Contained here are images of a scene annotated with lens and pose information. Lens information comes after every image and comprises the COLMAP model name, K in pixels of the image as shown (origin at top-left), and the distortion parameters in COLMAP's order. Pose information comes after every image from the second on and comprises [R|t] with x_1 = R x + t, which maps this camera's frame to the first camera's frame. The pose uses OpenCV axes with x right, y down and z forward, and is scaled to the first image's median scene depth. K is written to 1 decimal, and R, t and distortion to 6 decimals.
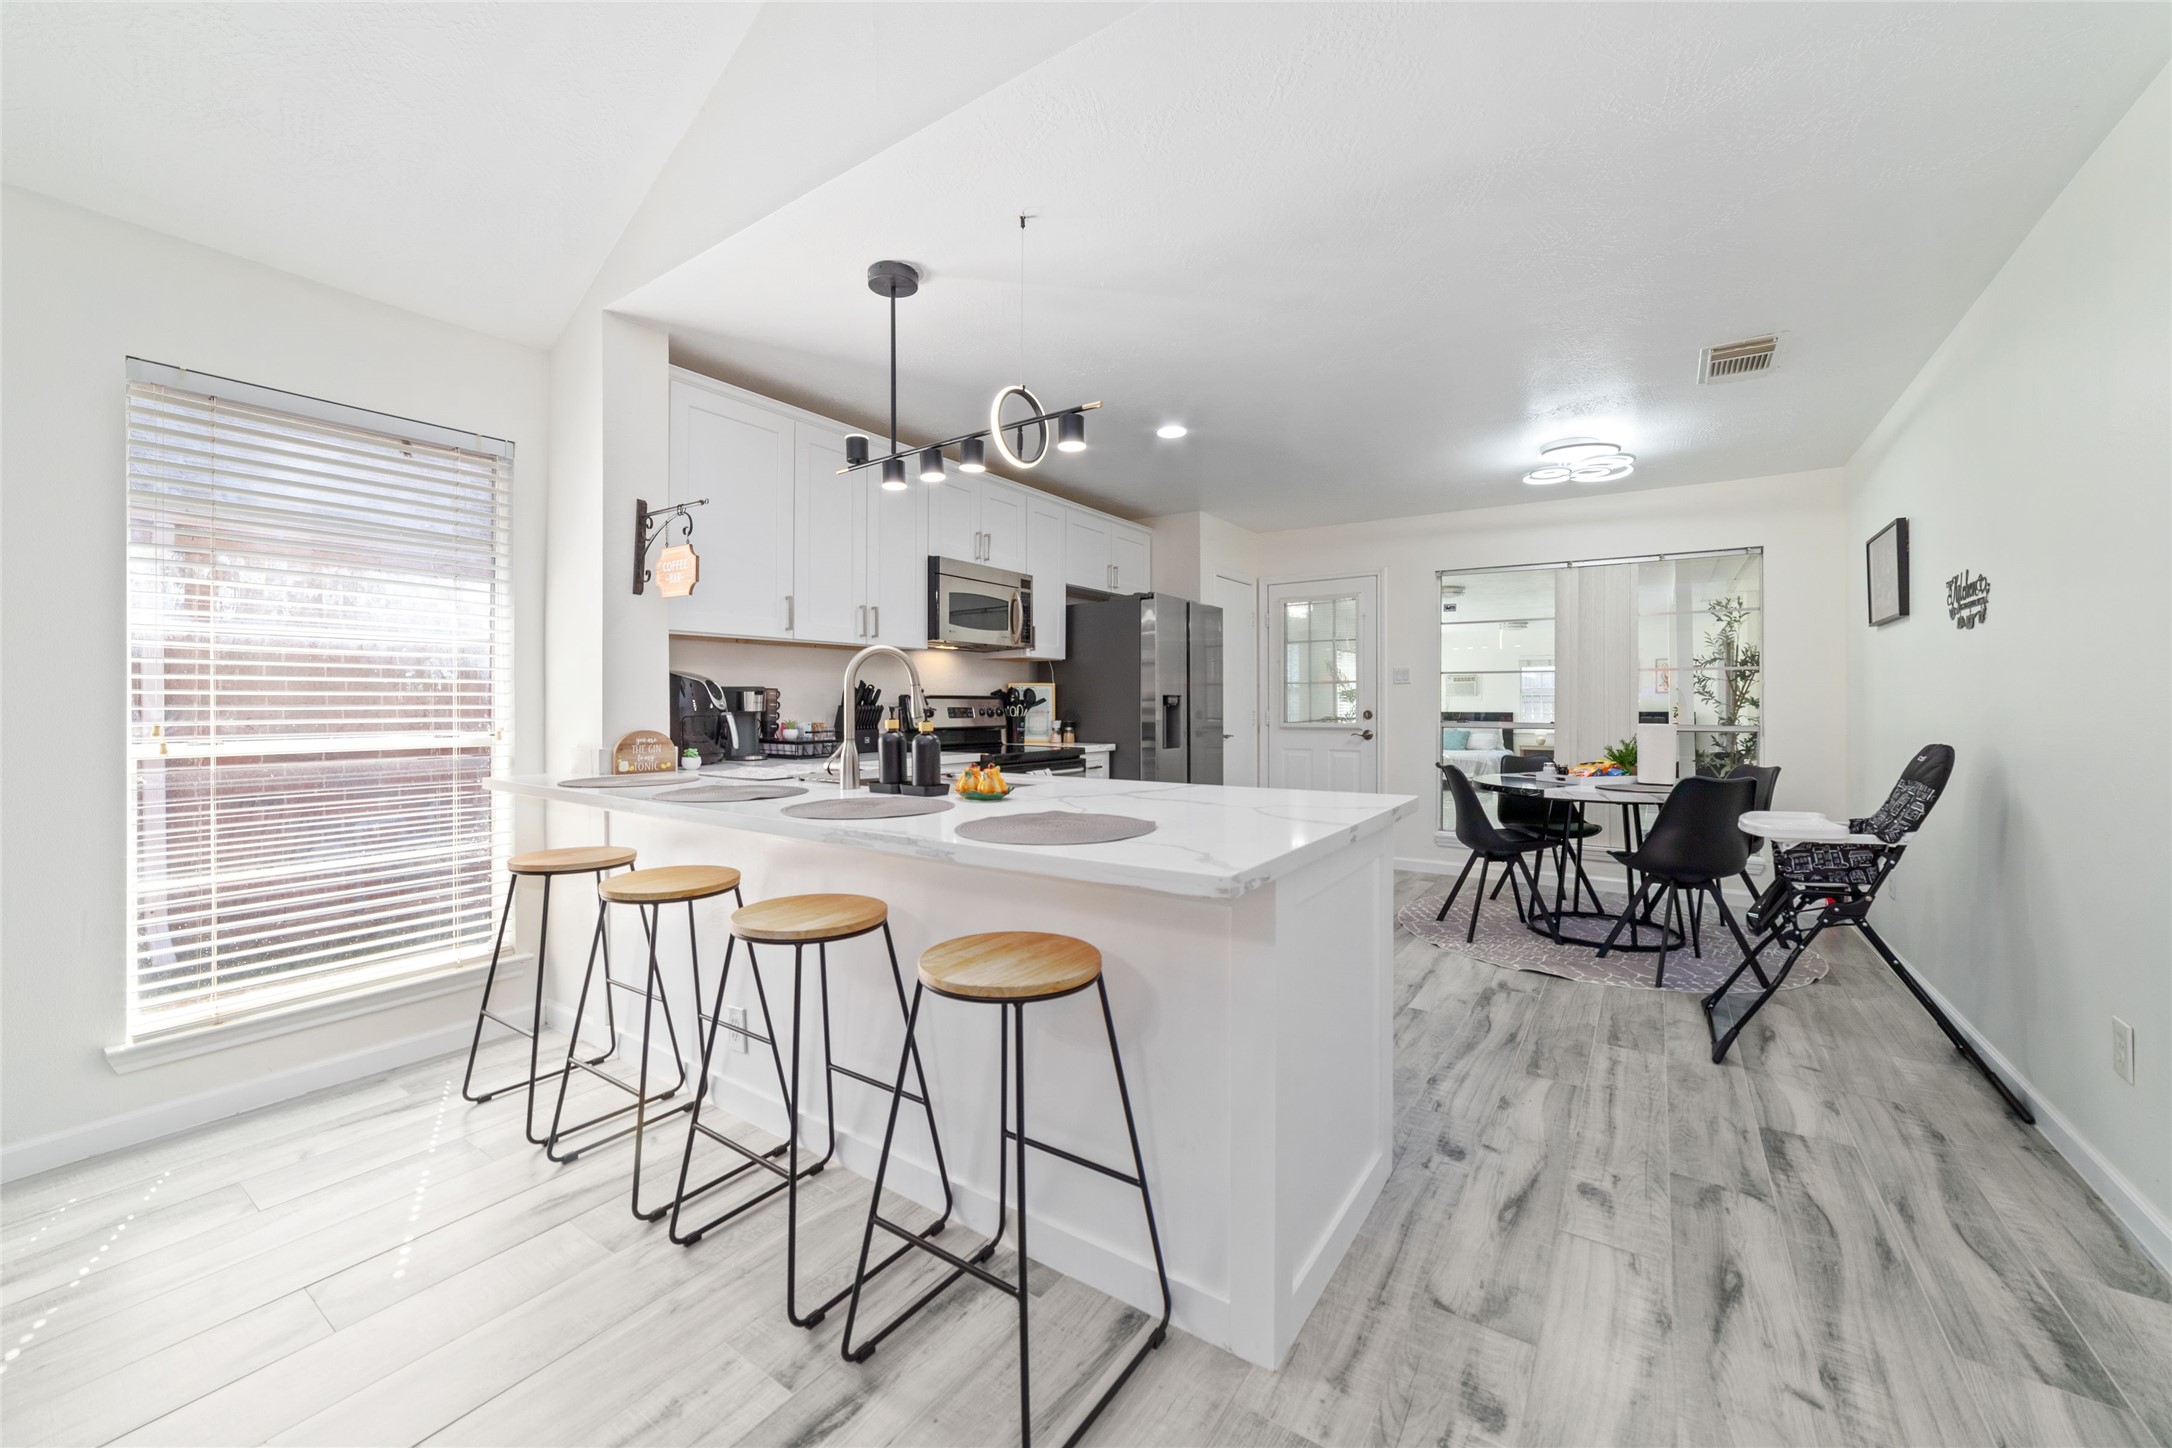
lens RADIAL K [[848.4, 0, 1089.7], [0, 848.4, 706.5], [0, 0, 1]] dist [-0.027377, 0.009794]
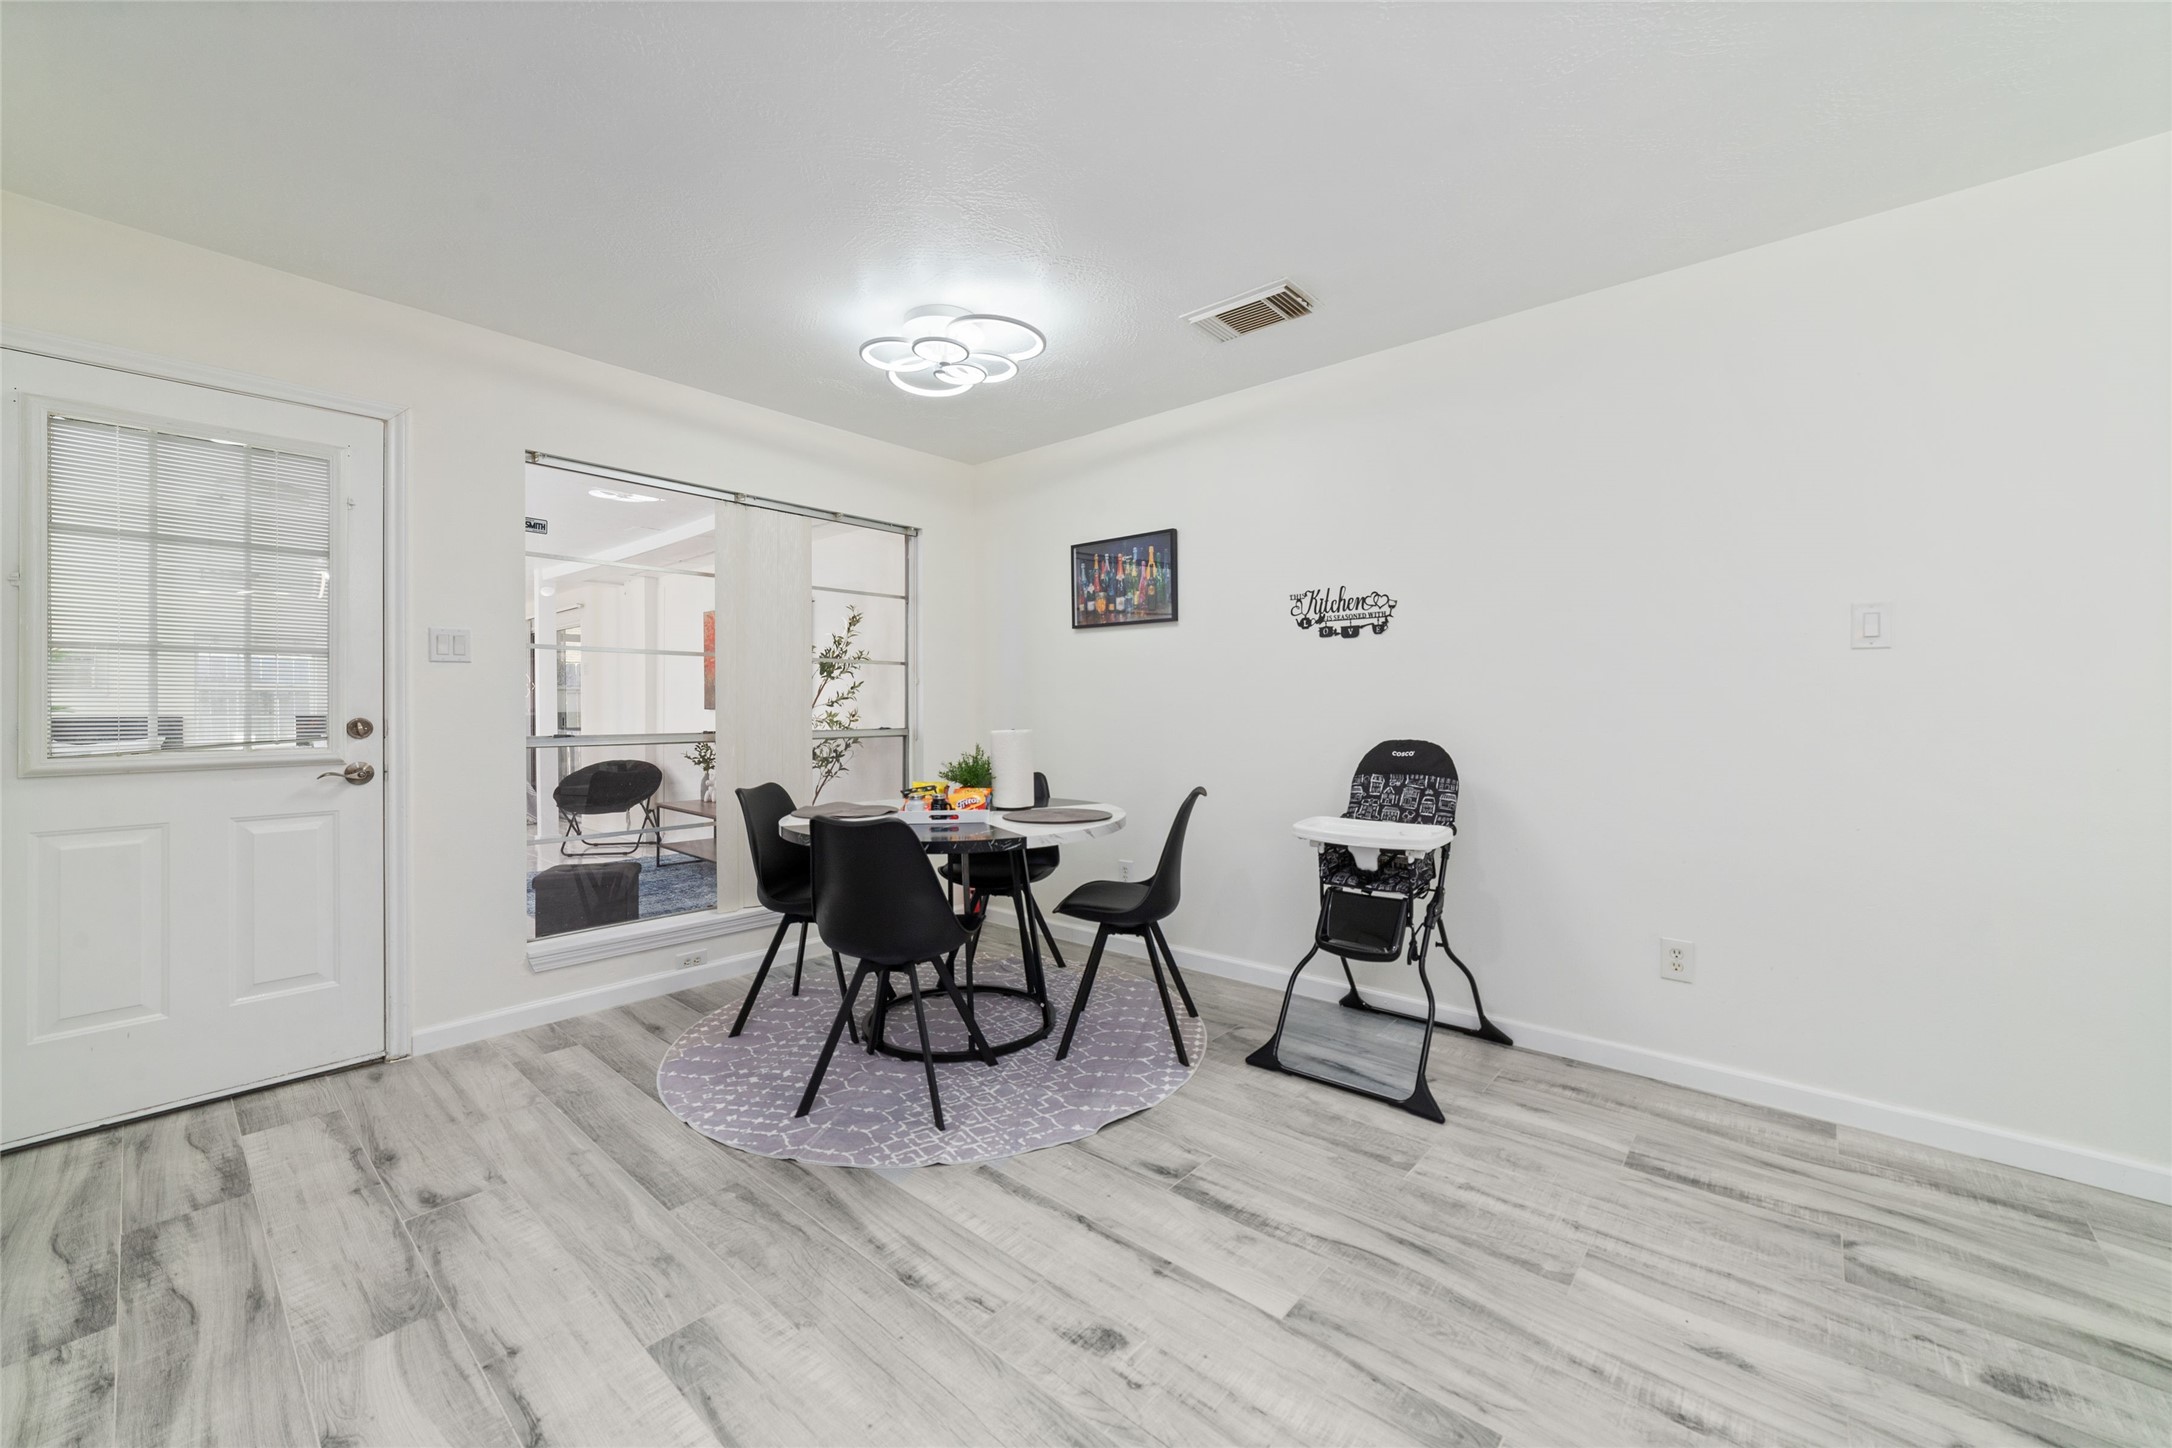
lens RADIAL K [[848.4, 0, 1089.7], [0, 848.4, 706.5], [0, 0, 1]] dist [-0.027377, 0.009794]
pose [[0.113272, -0.002478, 0.993561, -0.140451], [0.004422, 0.999988, 0.001989, -0.001581], [-0.993554, 0.004168, 0.113282, 1.244751]]
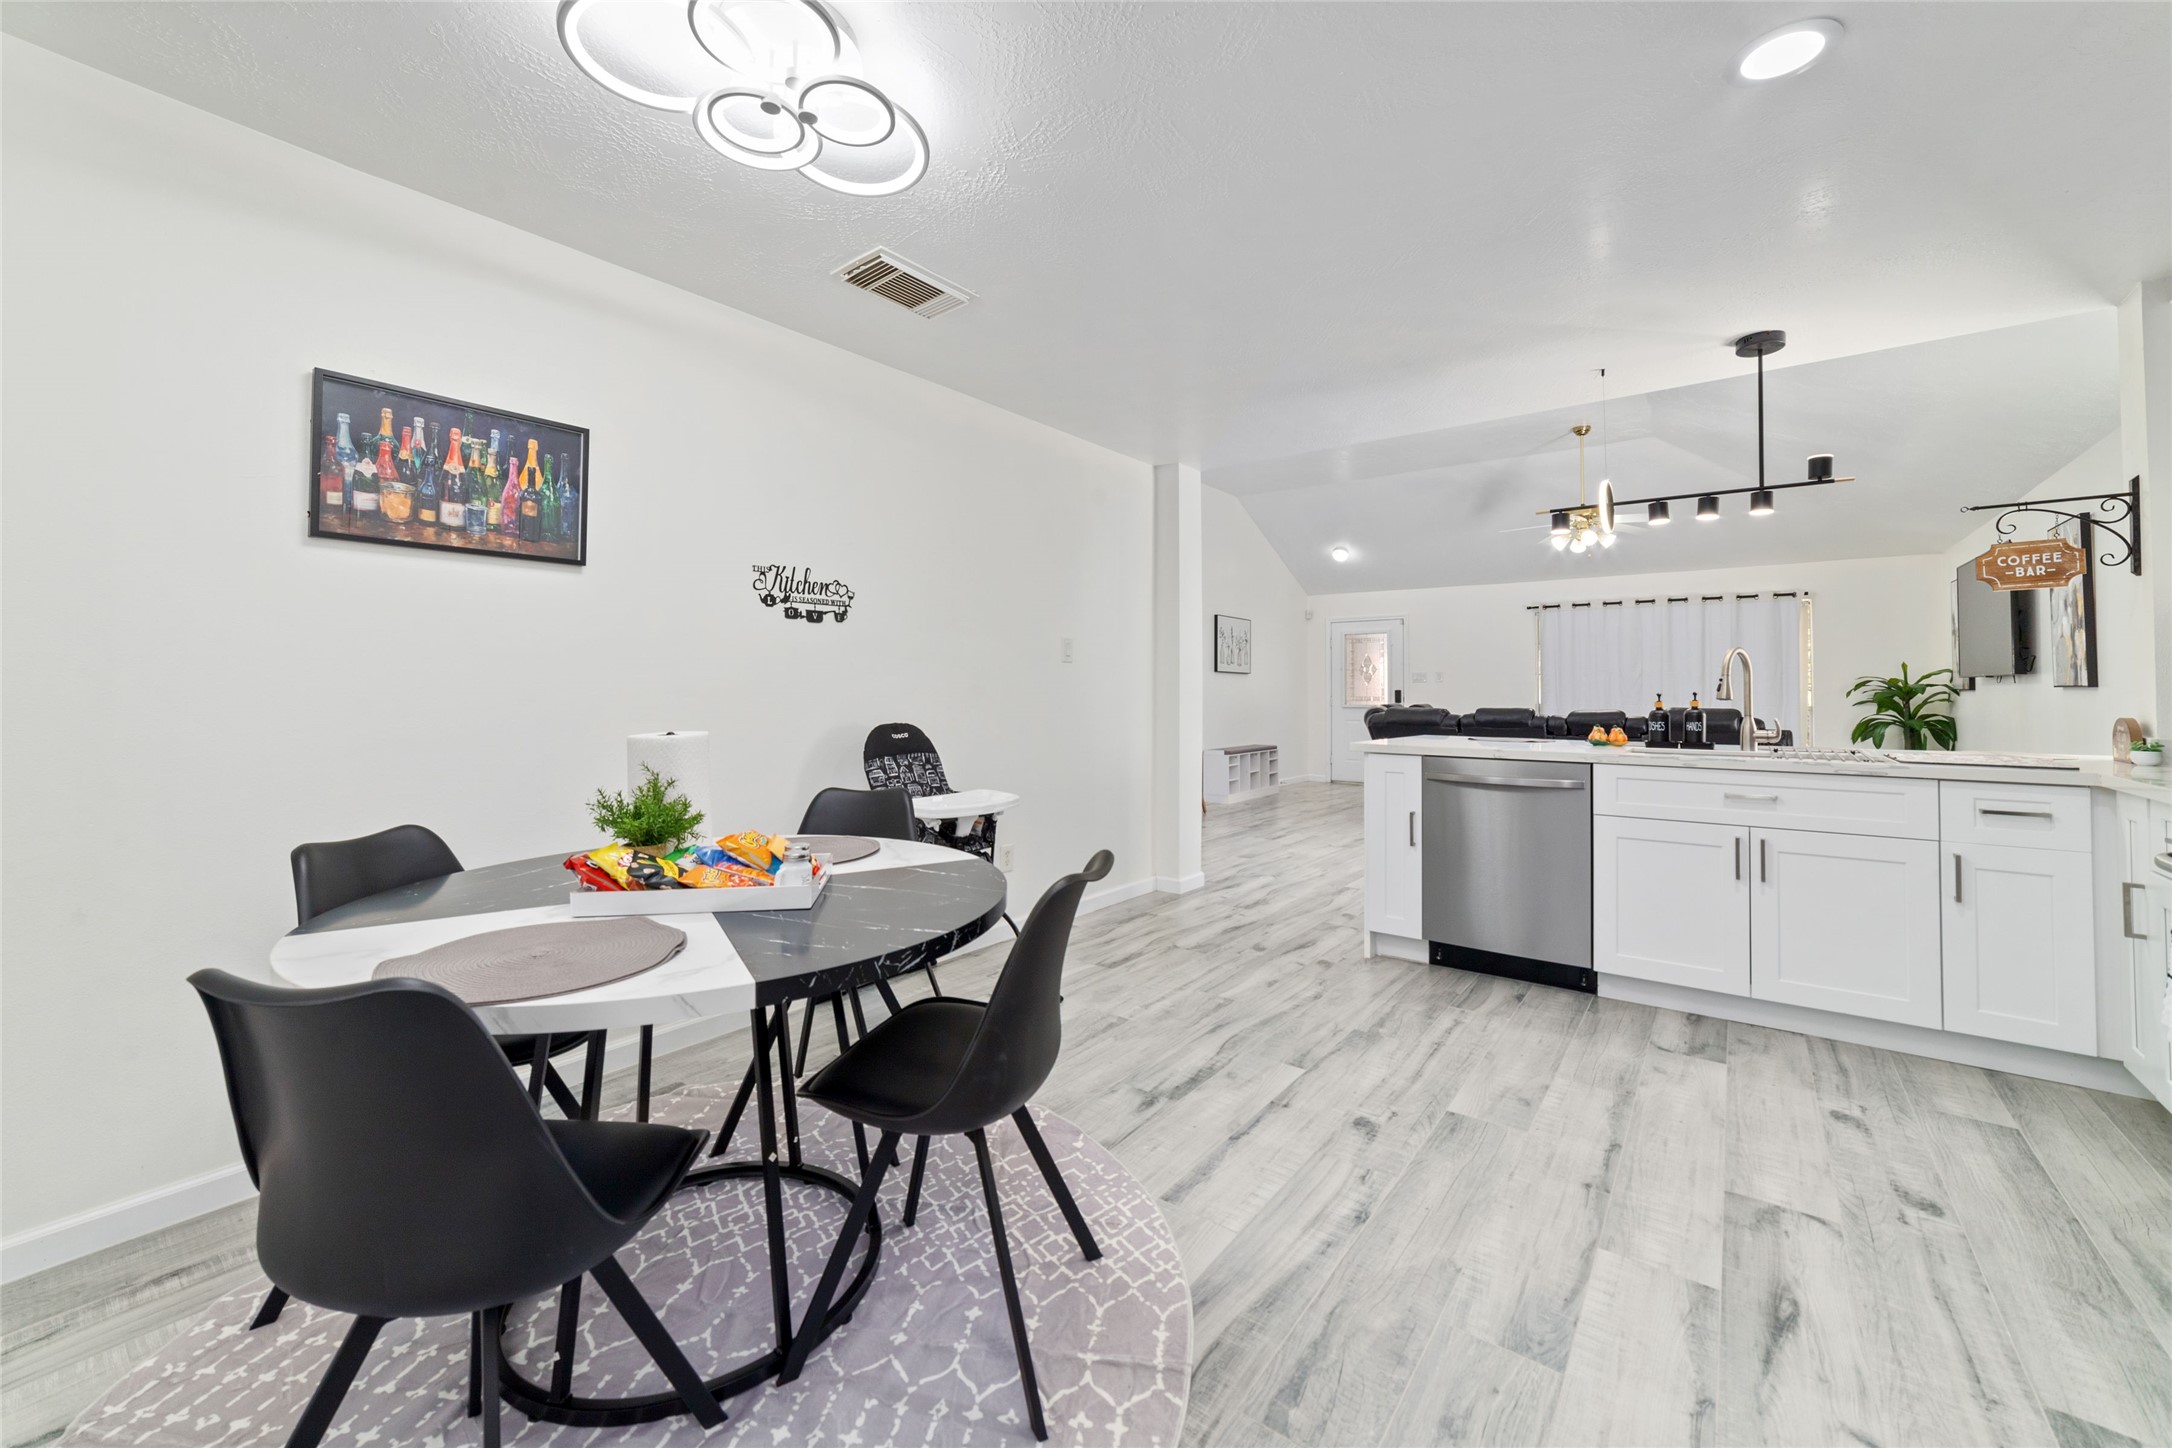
lens RADIAL K [[824.6, 0, 1109.5], [0, 824.6, 680.8], [0, 0, 1]] dist [-0.026397, 0.008173]
pose [[-0.998644, 0.000491, 0.052048, 0.617005], [-0.000051, 0.999946, -0.010405, -0.002975], [-0.052051, -0.010393, -0.998590, 2.108670]]
